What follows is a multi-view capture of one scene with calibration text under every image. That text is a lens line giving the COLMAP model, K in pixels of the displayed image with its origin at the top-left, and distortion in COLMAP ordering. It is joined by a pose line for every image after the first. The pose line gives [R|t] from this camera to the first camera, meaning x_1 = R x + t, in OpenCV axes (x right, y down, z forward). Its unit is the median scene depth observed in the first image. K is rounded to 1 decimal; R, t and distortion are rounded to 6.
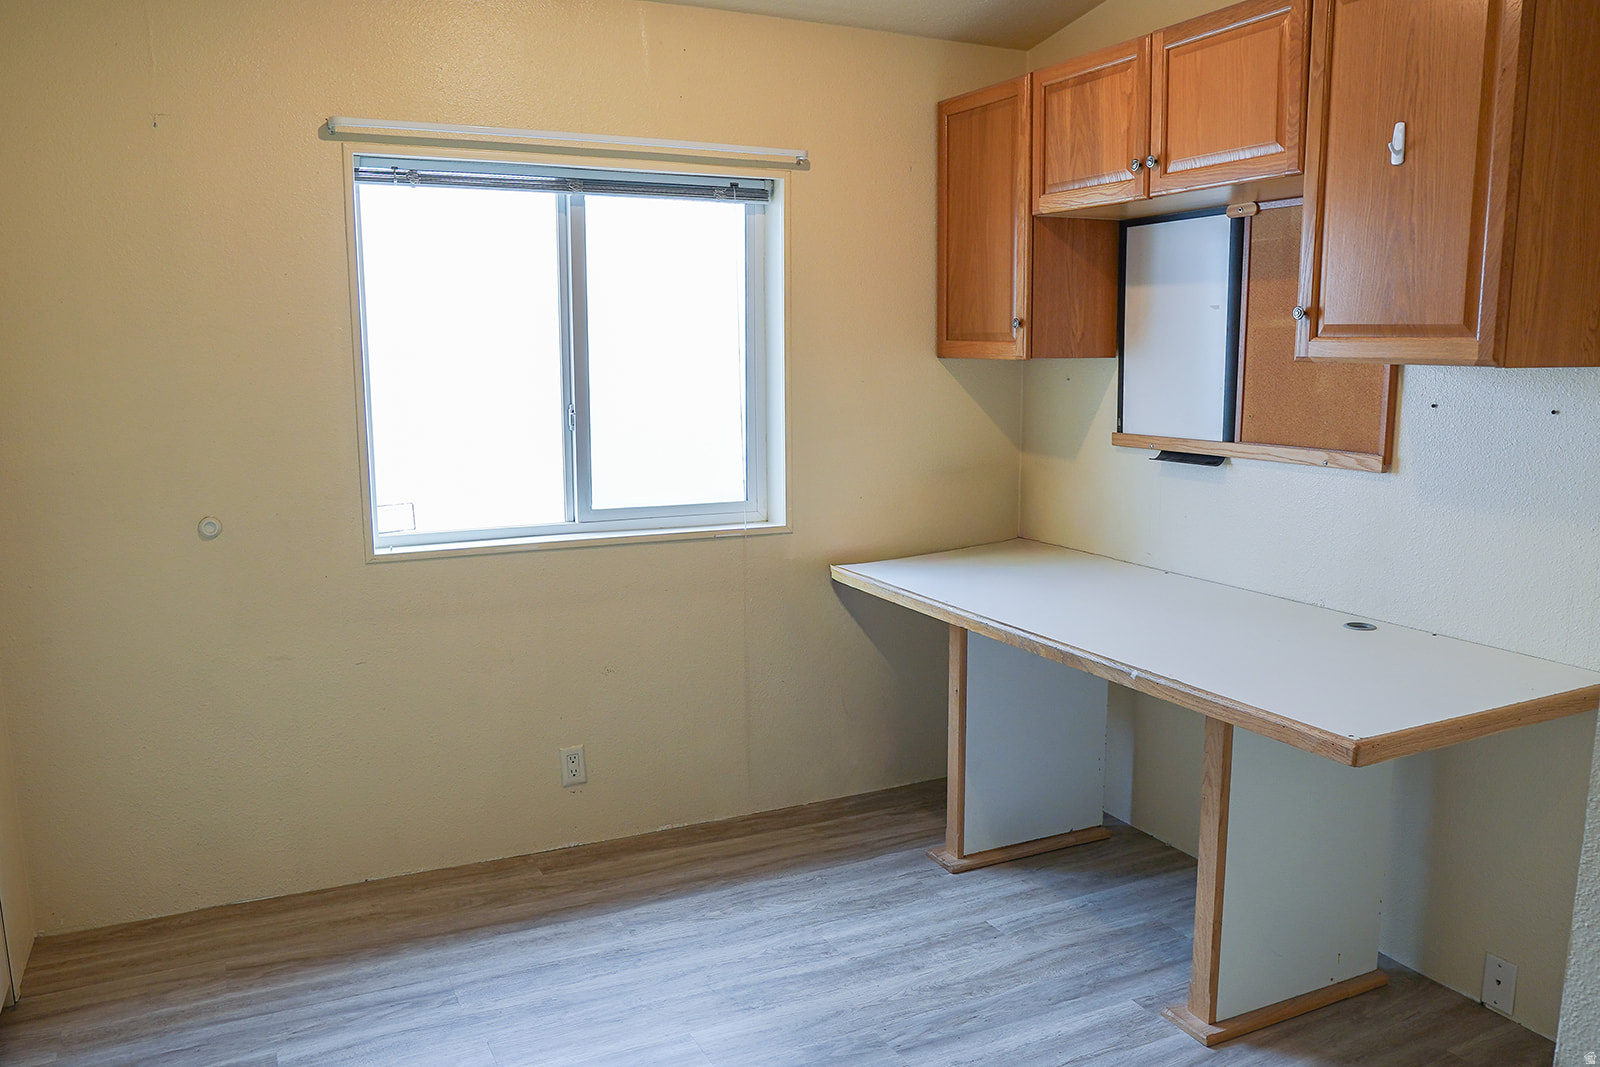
lens RADIAL K [[1197.7, 0, 799.8], [0, 1197.7, 547.3], [0, 0, 1]] dist [-0.059655, 0.019455]
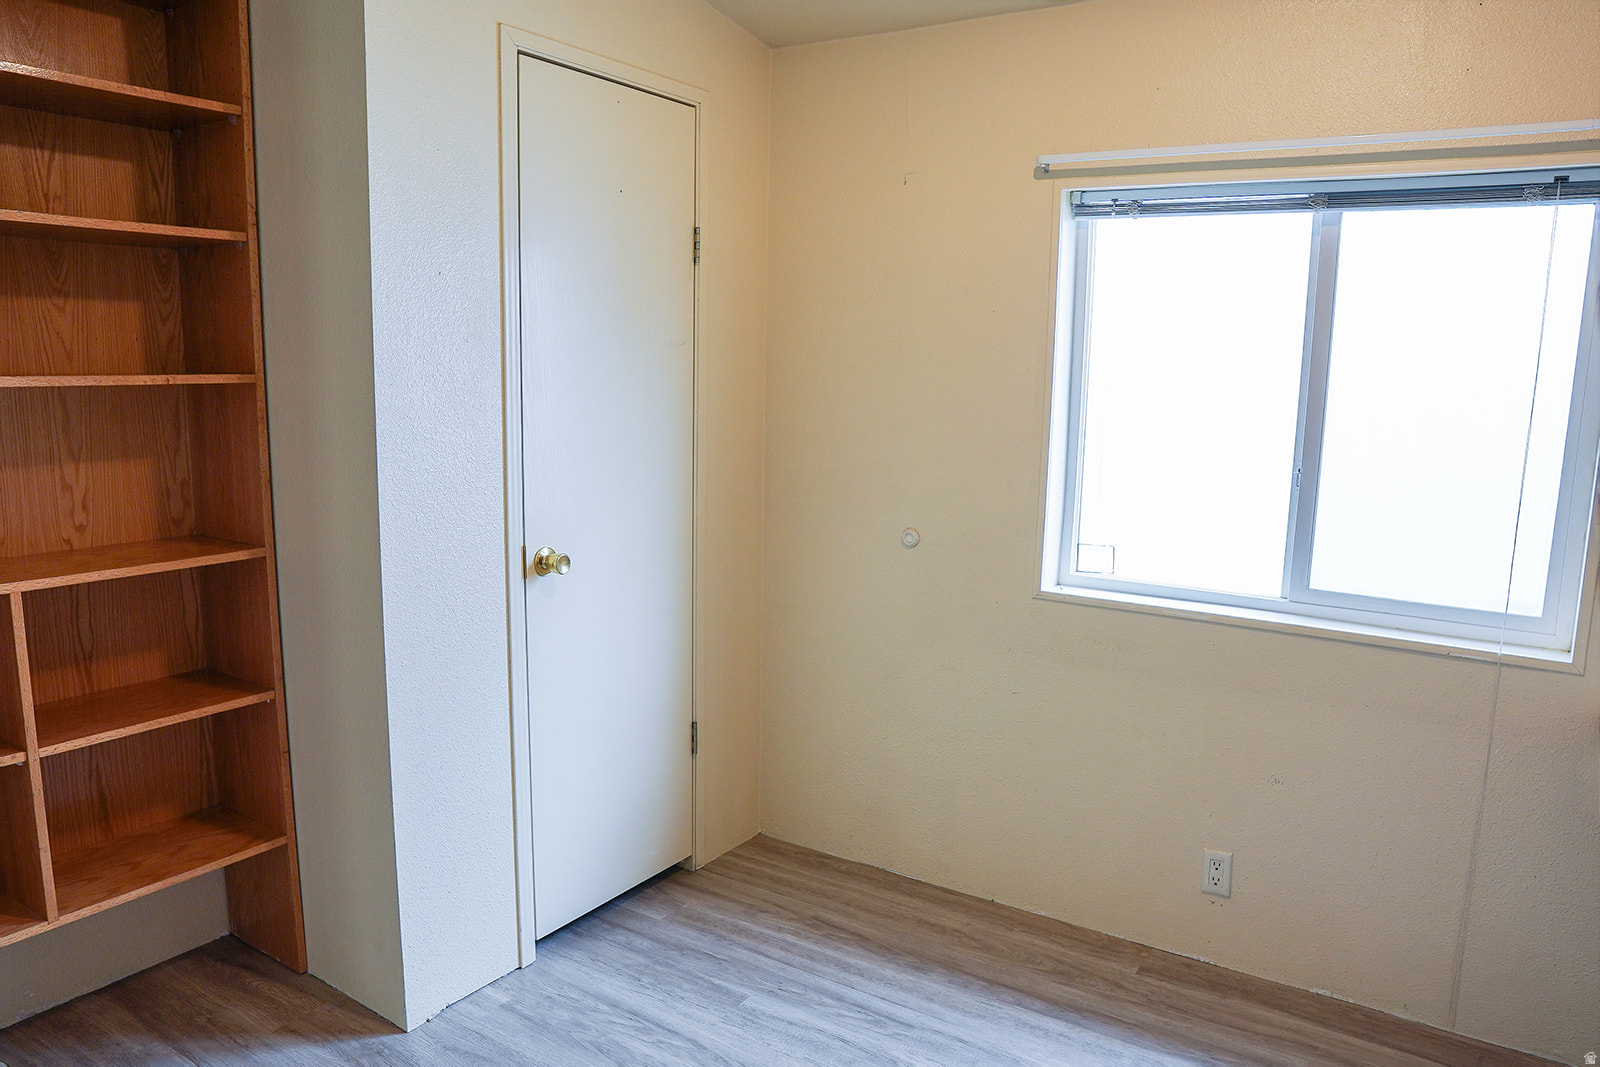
lens RADIAL K [[1136.4, 0, 795.4], [0, 1136.4, 545.4], [0, 0, 1]] dist [-0.104979, 0.066061]
pose [[0.515755, 0.153342, -0.842901, 0.337562], [-0.163185, 0.983423, 0.079055, -0.074245], [0.841051, 0.096776, 0.532229, 0.326992]]
